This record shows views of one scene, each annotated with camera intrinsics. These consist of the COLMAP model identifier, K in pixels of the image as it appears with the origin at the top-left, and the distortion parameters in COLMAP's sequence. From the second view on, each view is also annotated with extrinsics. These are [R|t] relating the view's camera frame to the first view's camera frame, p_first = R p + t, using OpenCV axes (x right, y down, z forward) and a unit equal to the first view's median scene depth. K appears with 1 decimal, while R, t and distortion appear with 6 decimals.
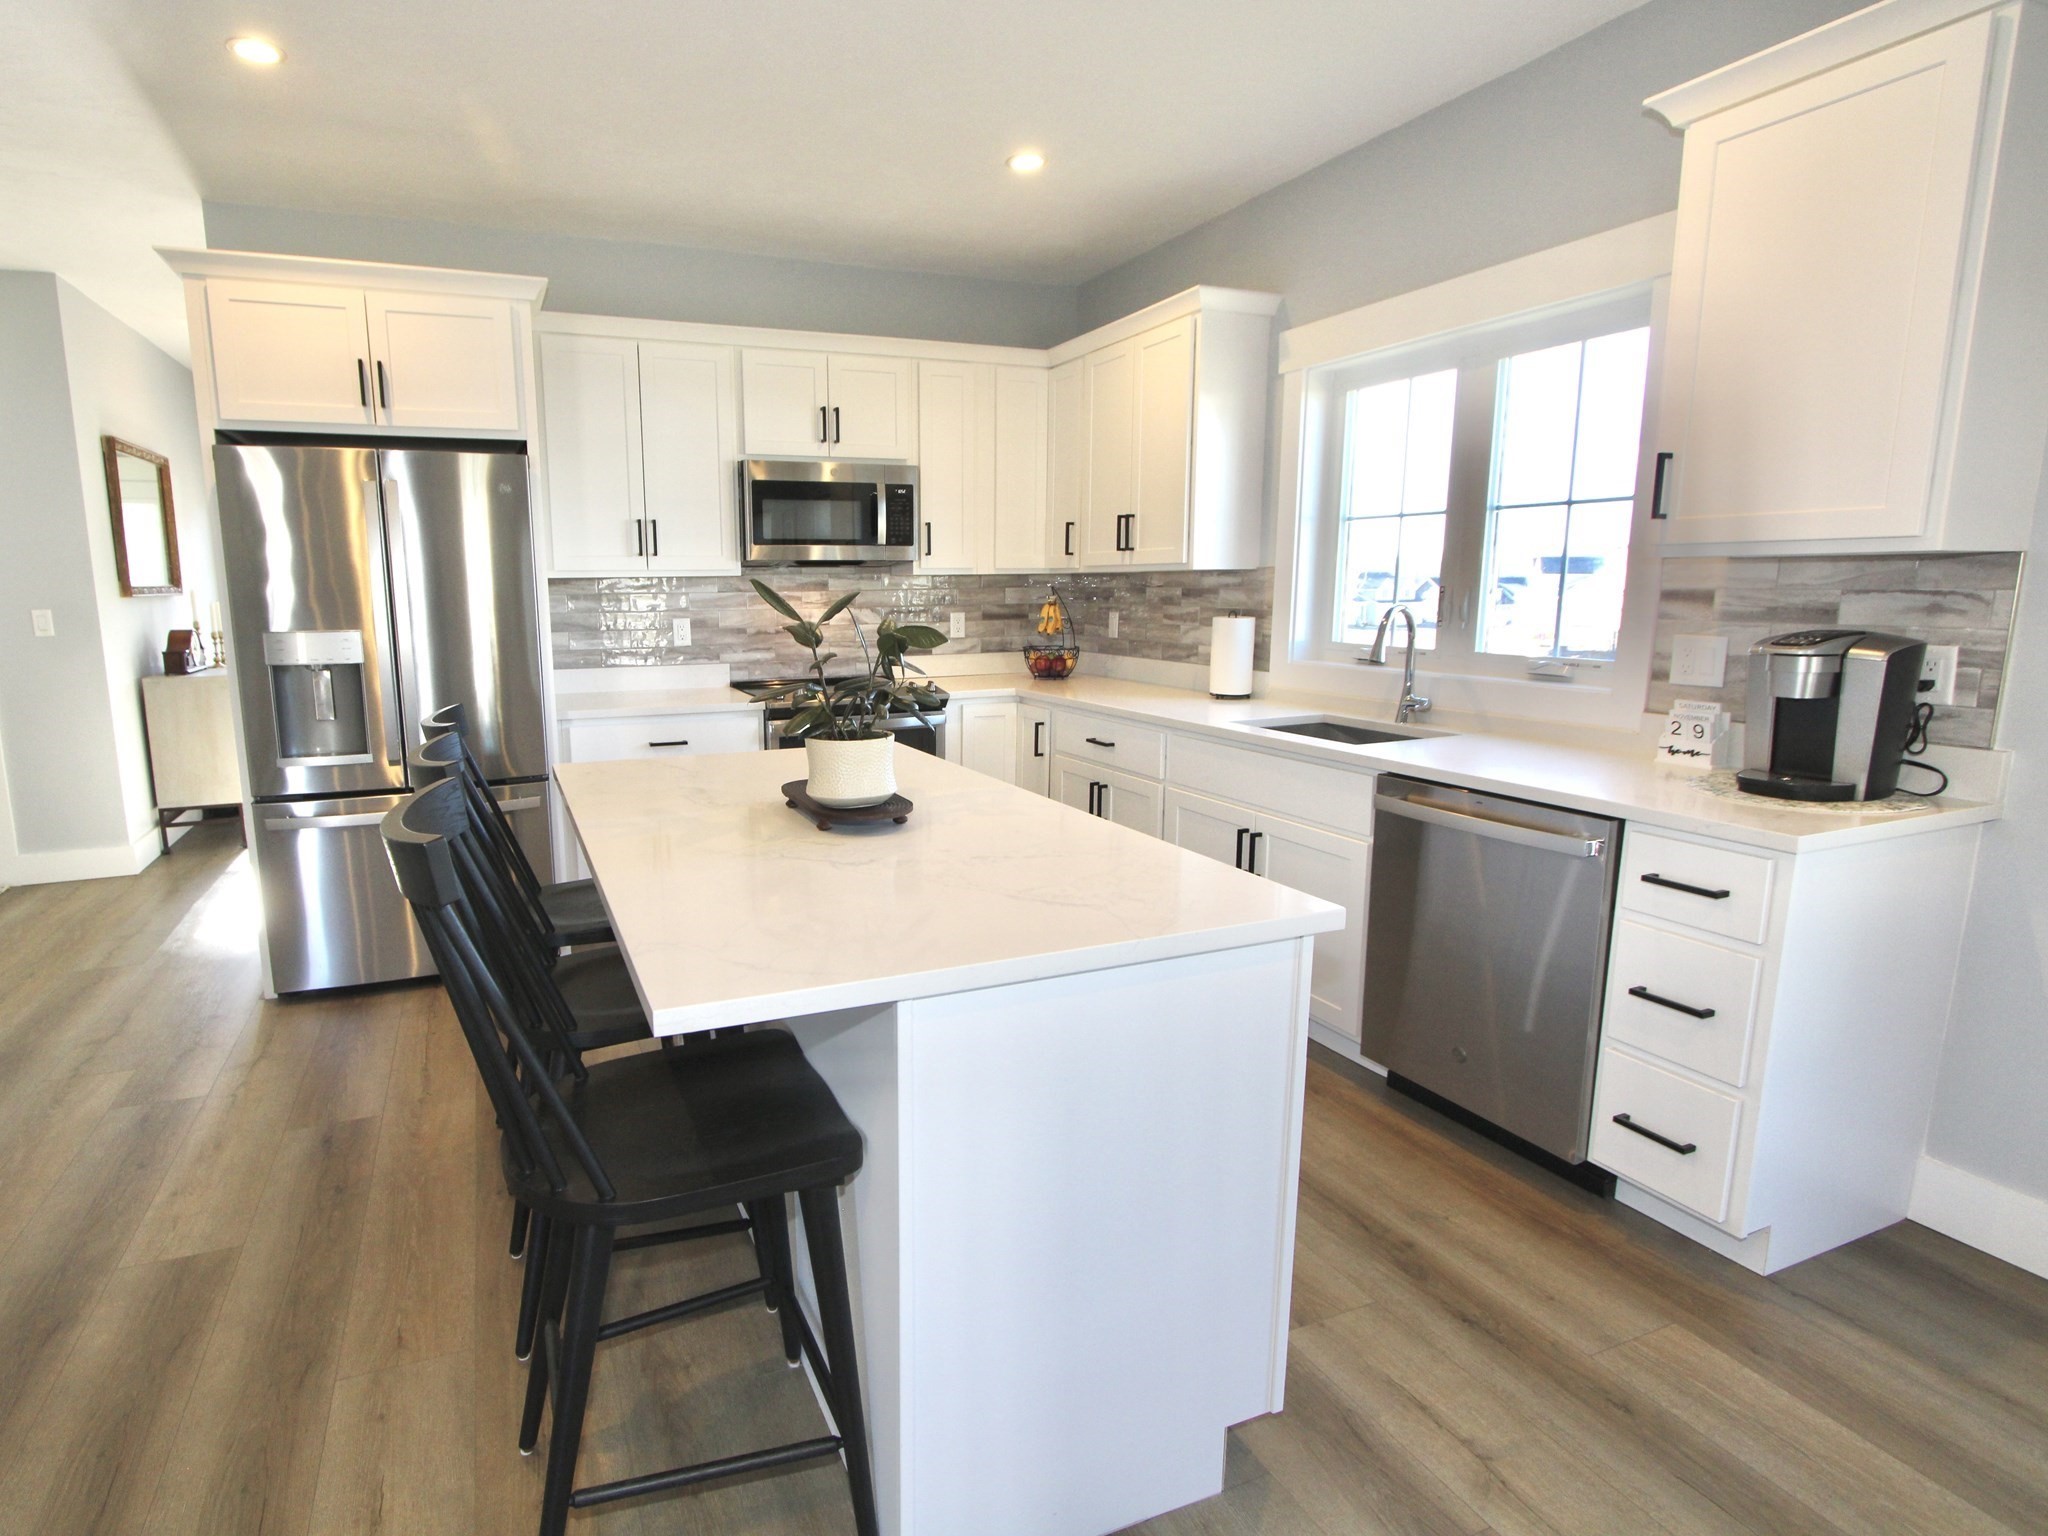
lens RADIAL K [[1066.4, 0, 890.4], [0, 1066.4, 764.7], [0, 0, 1]] dist [-0.015262, -0.000868]
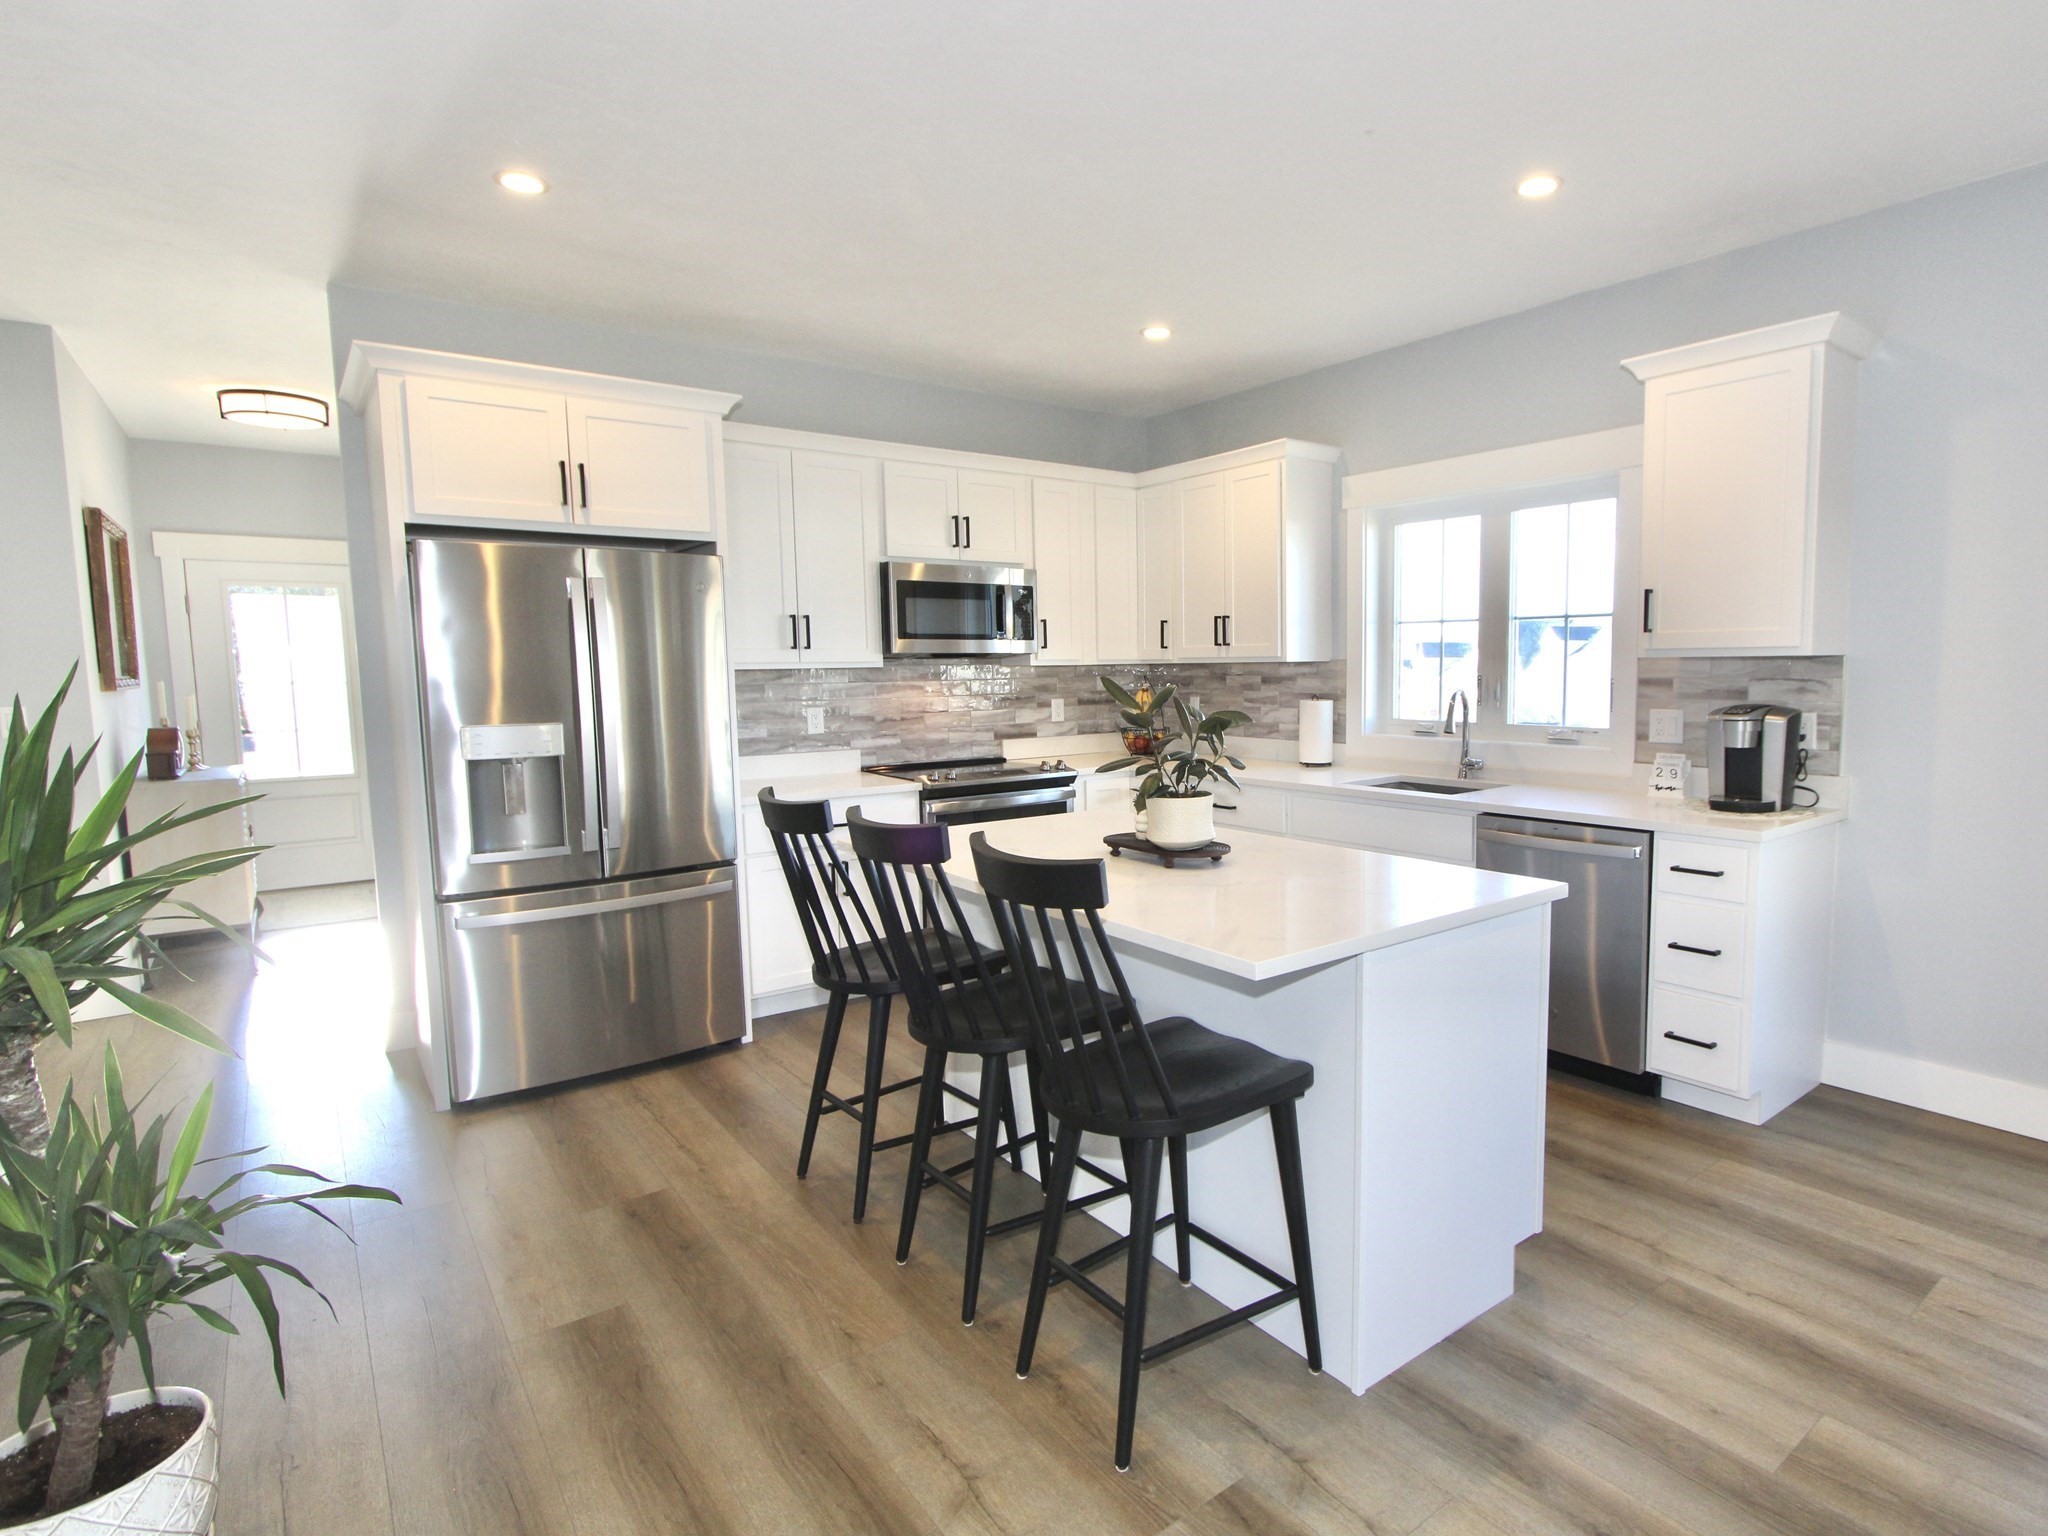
lens RADIAL K [[1090.5, 0, 1179.5], [0, 1090.5, 774.5], [0, 0, 1]] dist [-0.017697, 0.000854]
pose [[0.945164, -0.033480, 0.324877, -0.253319], [0.056003, 0.996613, -0.060224, 0.015071], [-0.321760, 0.075116, 0.943837, -0.141070]]
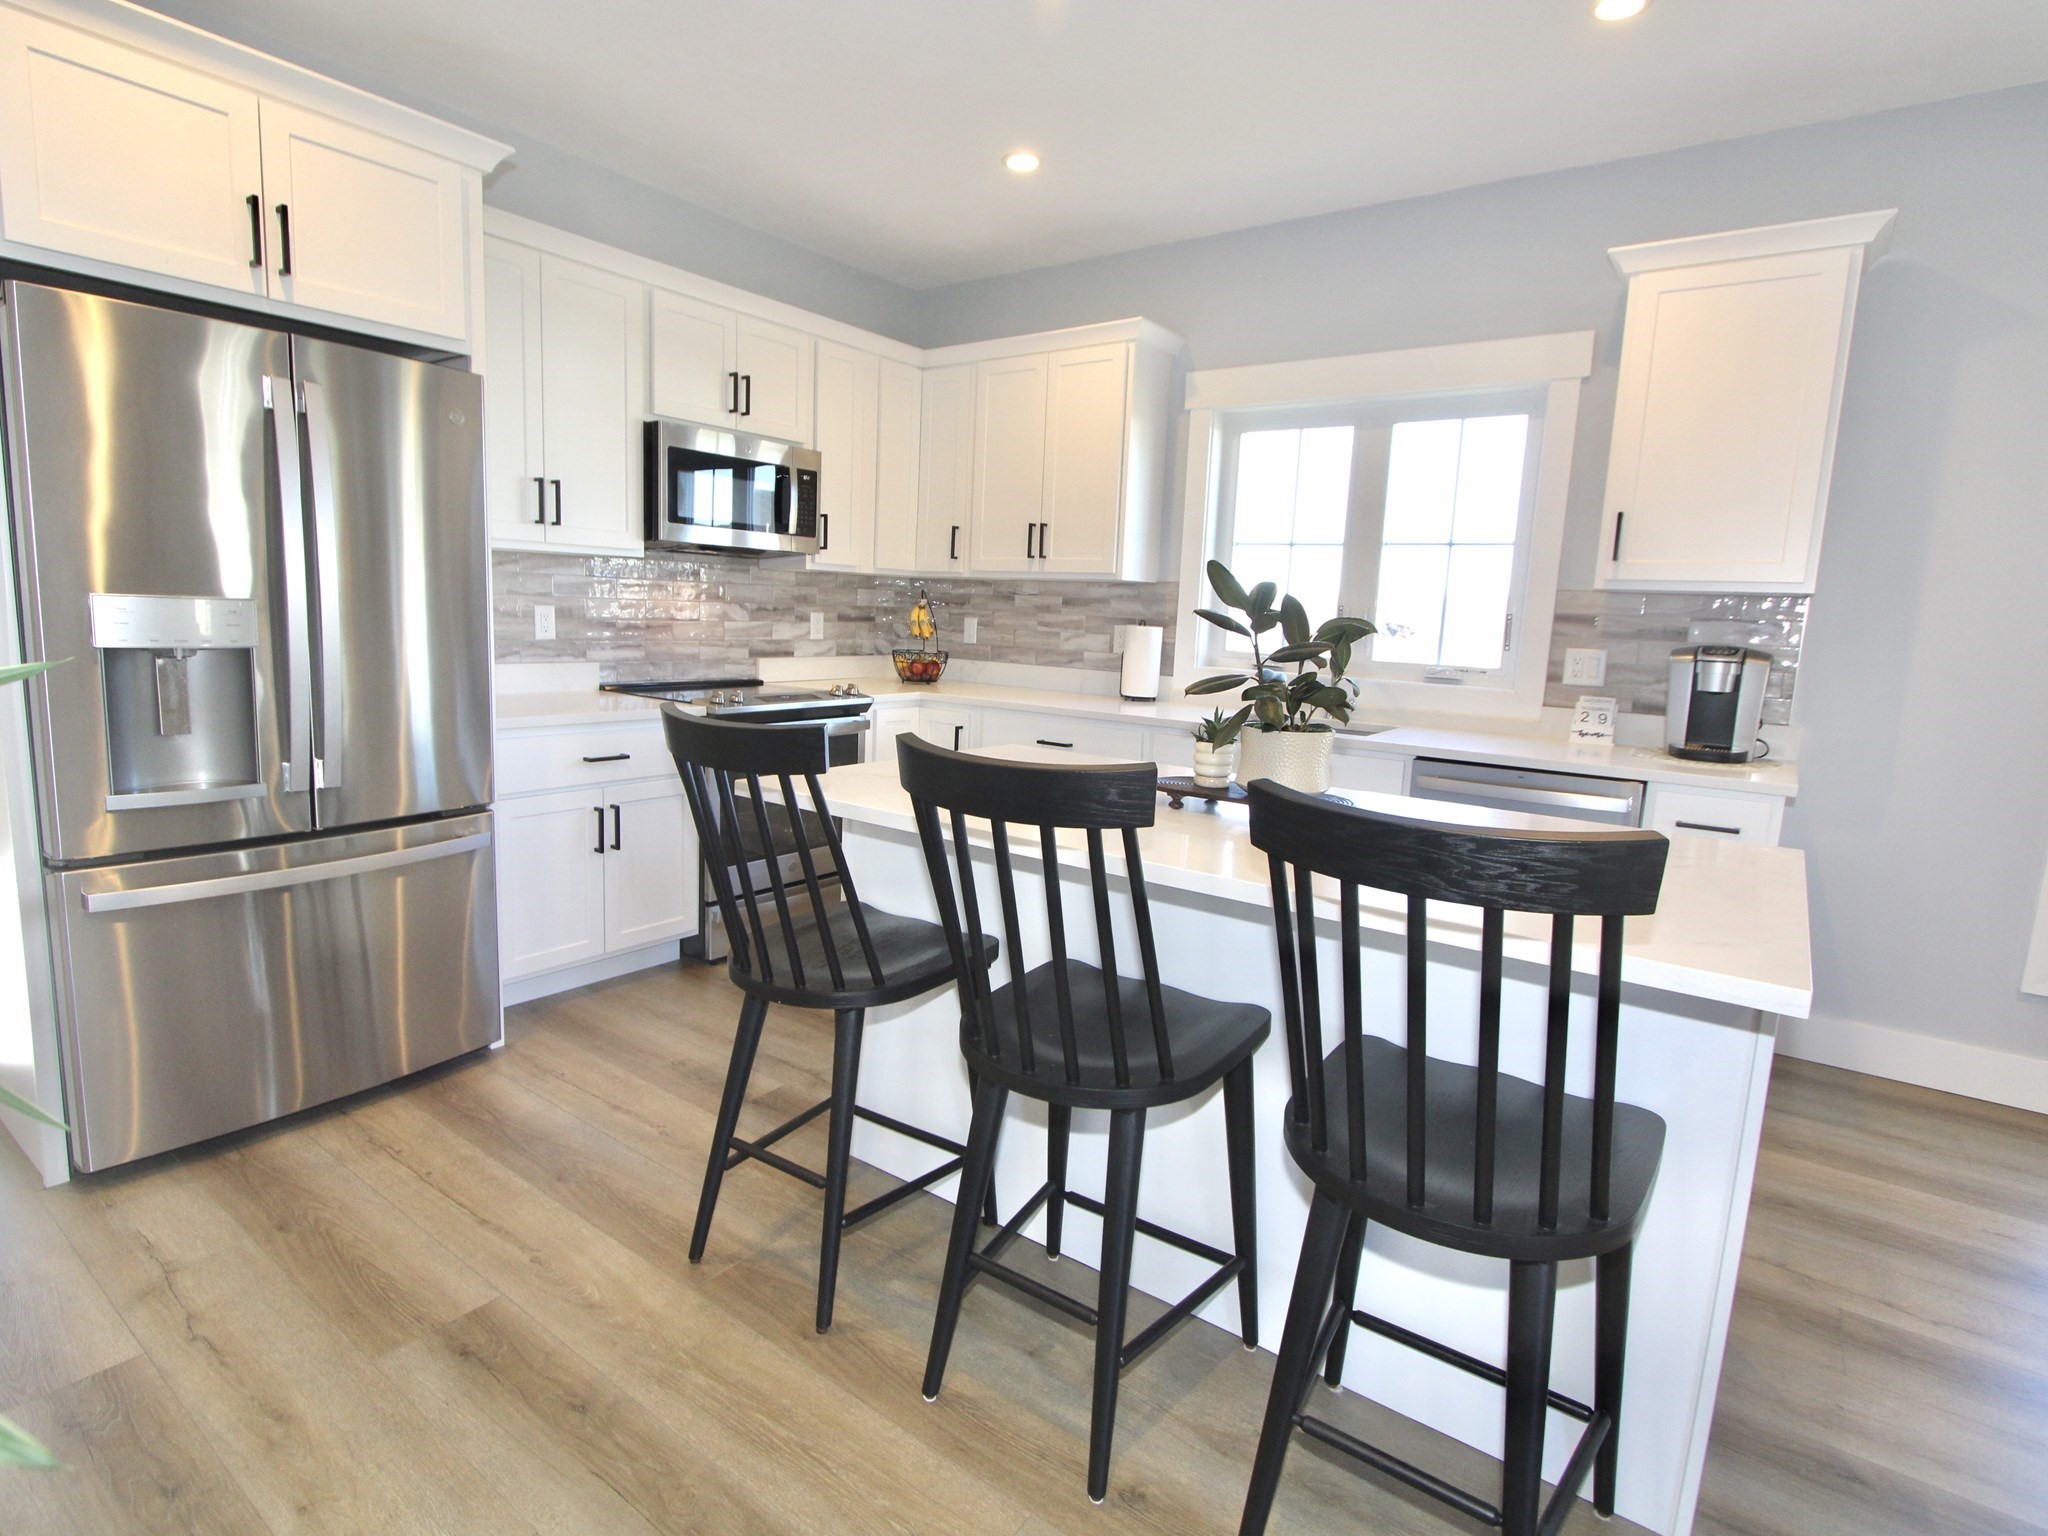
lens RADIAL K [[1058.4, 0, 986.9], [0, 1058.4, 770.3], [0, 0, 1]] dist [-0.015754, -0.000214]
pose [[0.846533, -0.038085, 0.530972, -0.418366], [0.041345, 0.999128, 0.005747, -0.003640], [-0.530728, 0.017088, 0.847370, 0.177968]]
